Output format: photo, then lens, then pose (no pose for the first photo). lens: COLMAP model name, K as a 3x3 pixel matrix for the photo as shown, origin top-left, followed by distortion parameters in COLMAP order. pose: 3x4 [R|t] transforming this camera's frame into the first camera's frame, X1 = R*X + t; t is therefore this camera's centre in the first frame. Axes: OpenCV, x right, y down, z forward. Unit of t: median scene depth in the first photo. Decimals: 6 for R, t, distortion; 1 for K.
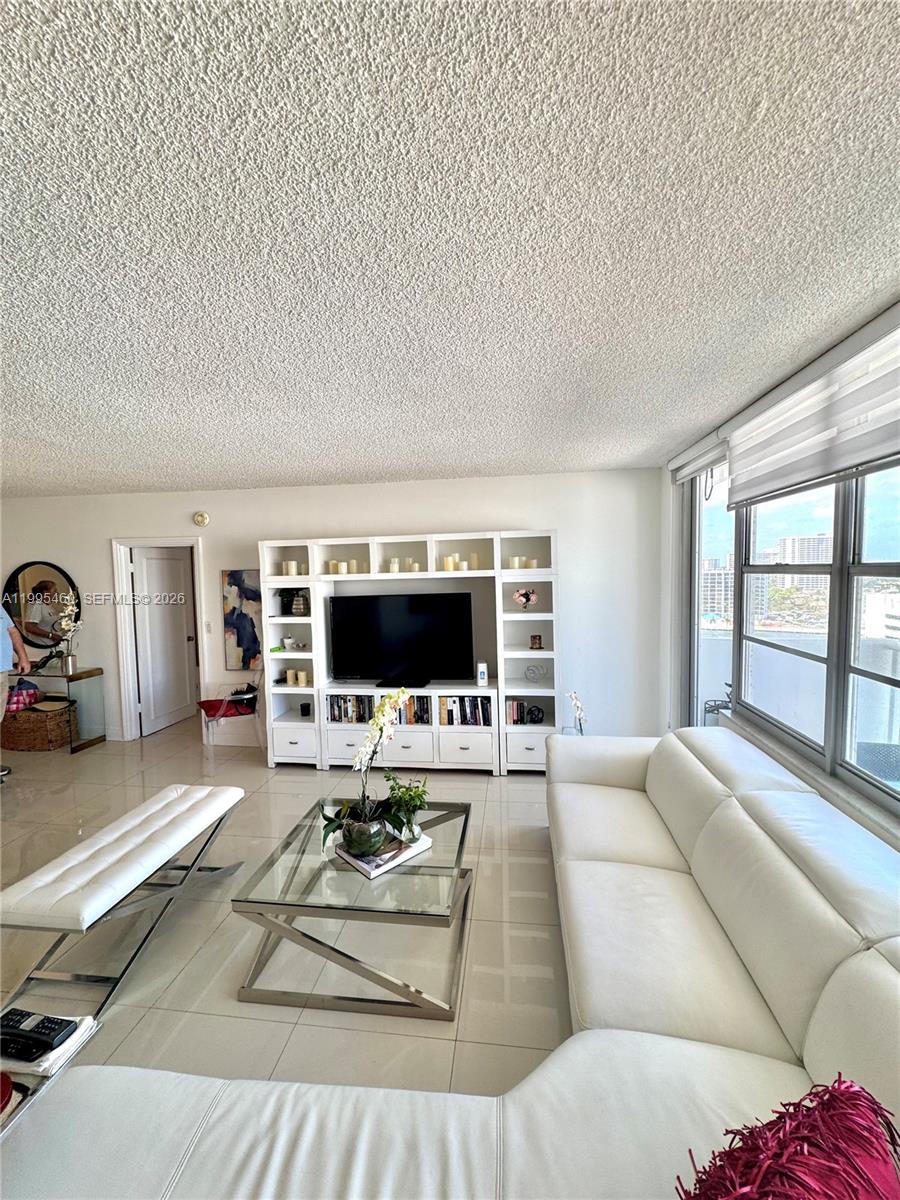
lens RADIAL K [[477.2, 0, 450.1], [0, 477.2, 598.3], [0, 0, 1]] dist [0.000470, -0.000251]
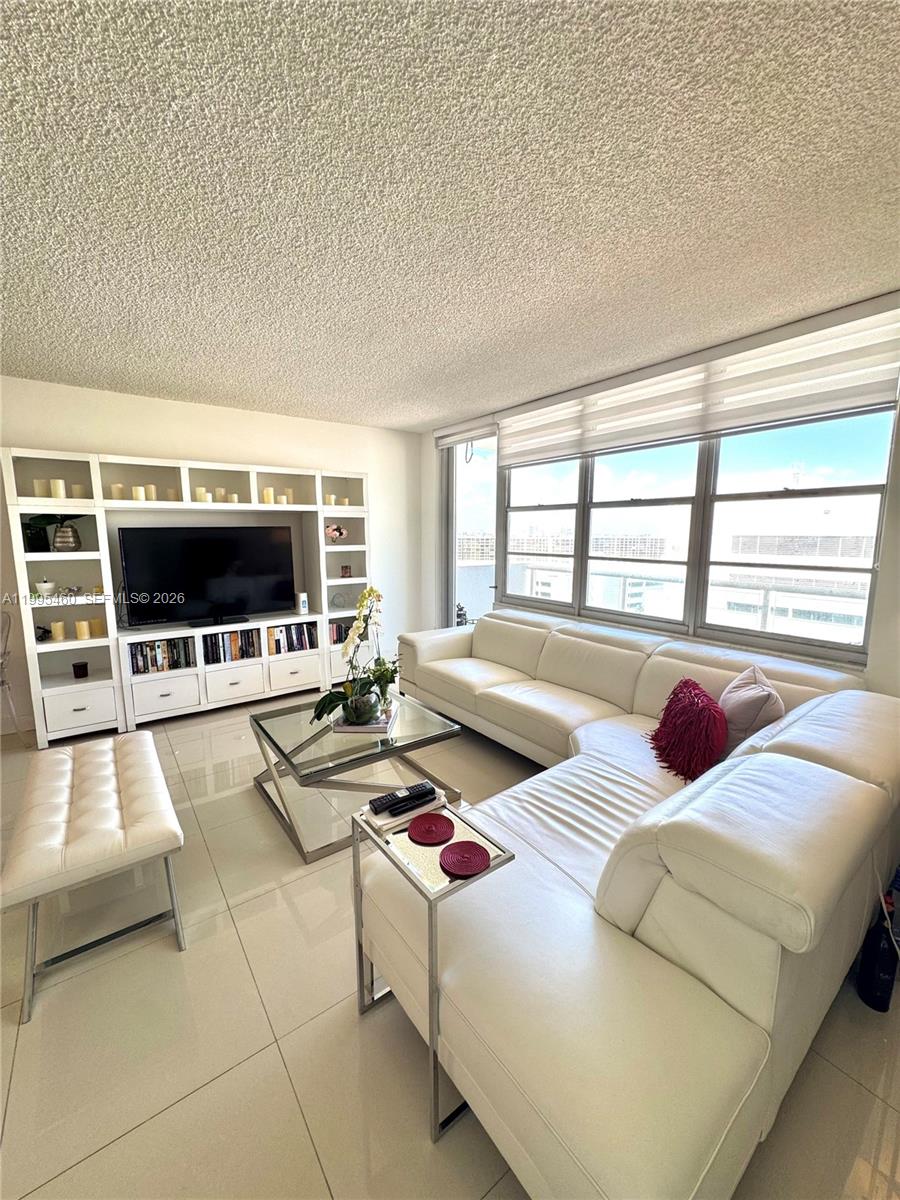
lens RADIAL K [[477.2, 0, 450.1], [0, 477.2, 598.3], [0, 0, 1]] dist [0.000470, -0.000251]
pose [[0.716127, -0.074746, 0.693956, -0.445661], [0.023250, 0.996252, 0.083314, 0.067173], [-0.697582, -0.043529, 0.715181, -0.000558]]
